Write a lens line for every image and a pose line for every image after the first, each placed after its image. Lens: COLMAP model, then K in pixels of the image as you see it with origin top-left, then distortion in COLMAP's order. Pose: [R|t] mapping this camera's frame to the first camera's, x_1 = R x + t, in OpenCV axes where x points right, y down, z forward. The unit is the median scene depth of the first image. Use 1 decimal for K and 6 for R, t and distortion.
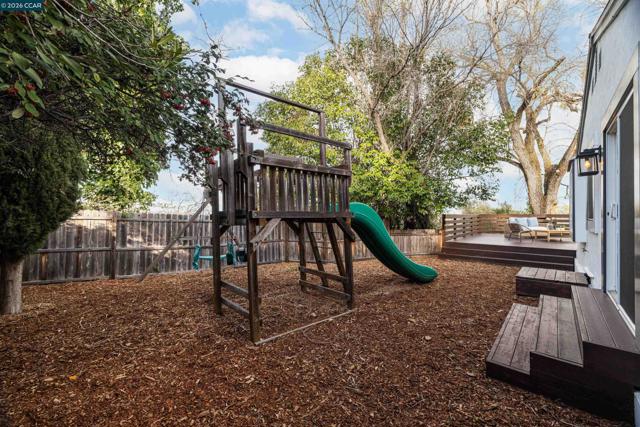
lens RADIAL K [[268.0, 0, 320.6], [0, 268.0, 212.4], [0, 0, 1]] dist [0.000284, -0.000567]
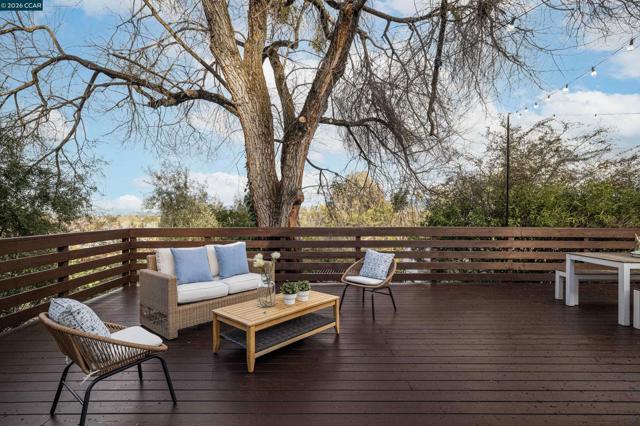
lens RADIAL K [[326.1, 0, 316.0], [0, 326.1, 215.2], [0, 0, 1]] dist [-0.003215, 0.000171]
pose [[0.748652, -0.007794, 0.662918, 0.577922], [-0.001864, 0.999902, 0.013861, -0.017782], [-0.662961, -0.011612, 0.748564, 0.621442]]
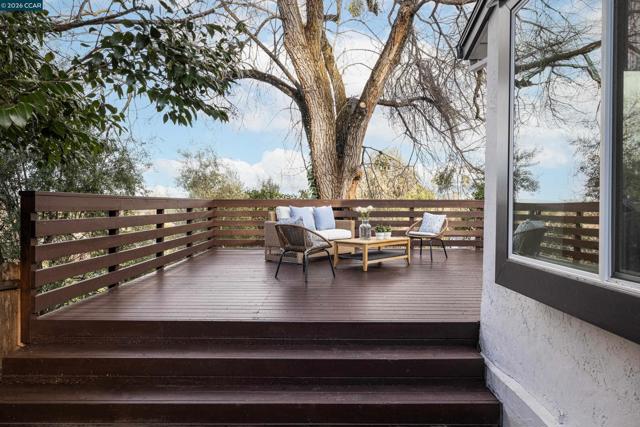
lens RADIAL K [[456.6, 0, 321.9], [0, 456.6, 209.2], [0, 0, 1]] dist [0.004728, 0.000223]
pose [[0.747374, -0.007180, 0.664364, 0.315577], [-0.006018, 0.999827, 0.017575, 0.010004], [-0.664376, -0.017133, 0.747202, 0.463326]]
